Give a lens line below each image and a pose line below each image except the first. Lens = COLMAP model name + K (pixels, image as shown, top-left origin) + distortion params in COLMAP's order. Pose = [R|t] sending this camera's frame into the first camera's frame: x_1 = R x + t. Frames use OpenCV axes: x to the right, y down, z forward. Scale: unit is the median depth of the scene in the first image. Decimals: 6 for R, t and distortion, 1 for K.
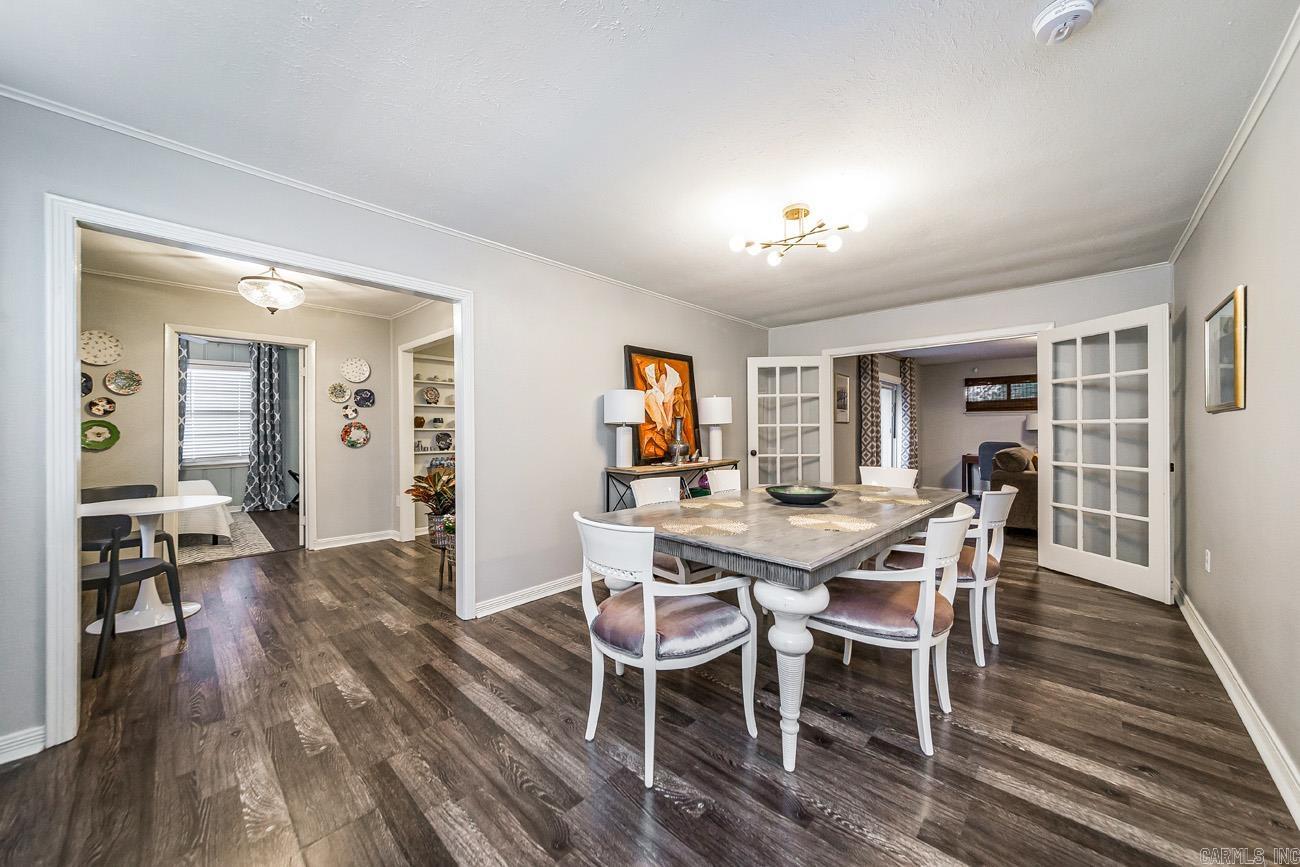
lens RADIAL K [[443.0, 0, 665.0], [0, 443.0, 431.4], [0, 0, 1]] dist [0.001136, 0.000148]
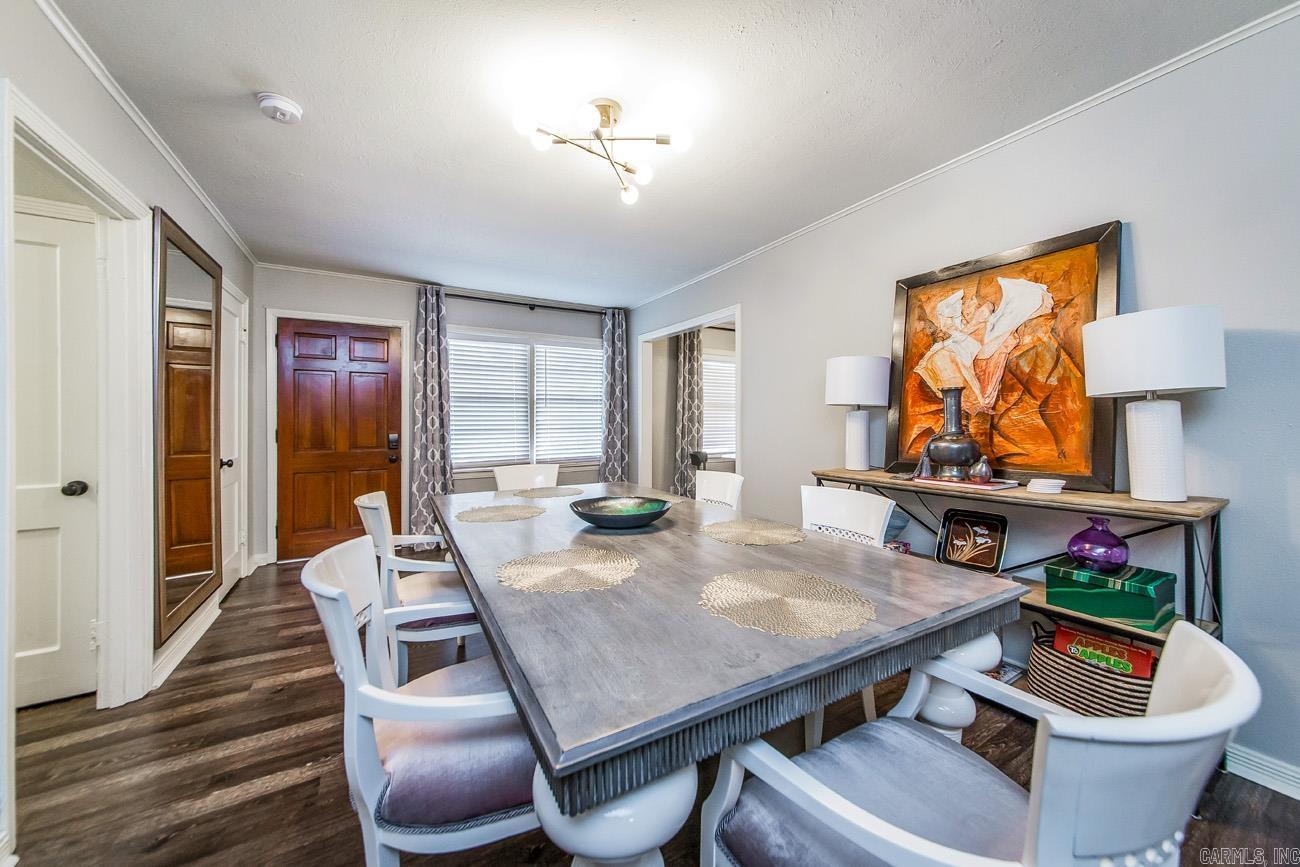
lens RADIAL K [[464.4, 0, 644.8], [0, 464.4, 418.7], [0, 0, 1]] dist [-0.000637, 0.000044]
pose [[-0.292539, 0.002830, -0.956249, 0.642853], [0.004866, 0.999987, 0.001471, 0.000134], [0.956241, -0.004222, -0.292549, 0.824856]]
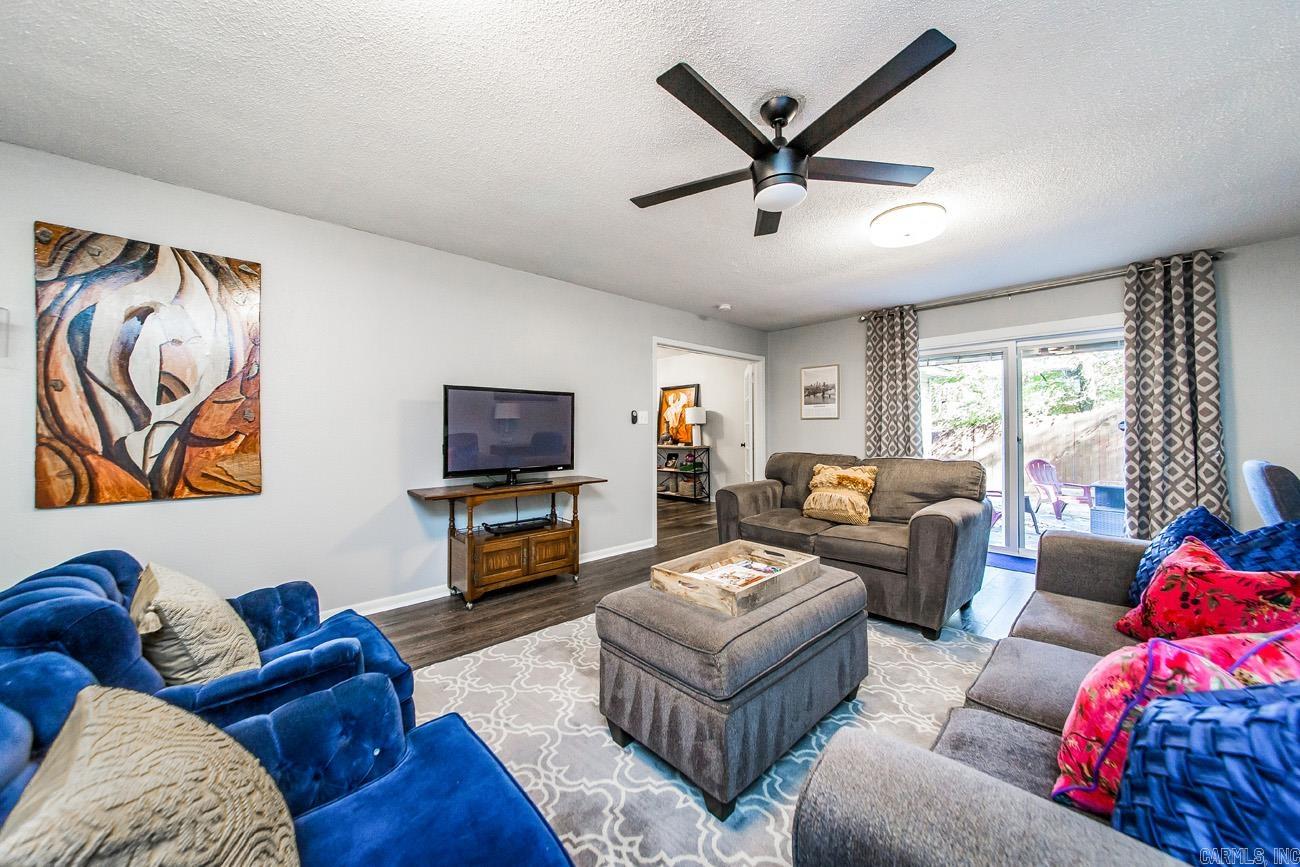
lens RADIAL K [[464.4, 0, 644.8], [0, 464.4, 418.7], [0, 0, 1]] dist [-0.000637, 0.000044]
pose [[-0.060135, -0.022271, -0.997942, 2.193369], [0.002029, 0.999746, -0.022434, 0.003633], [0.998188, -0.003374, -0.060075, 1.050595]]
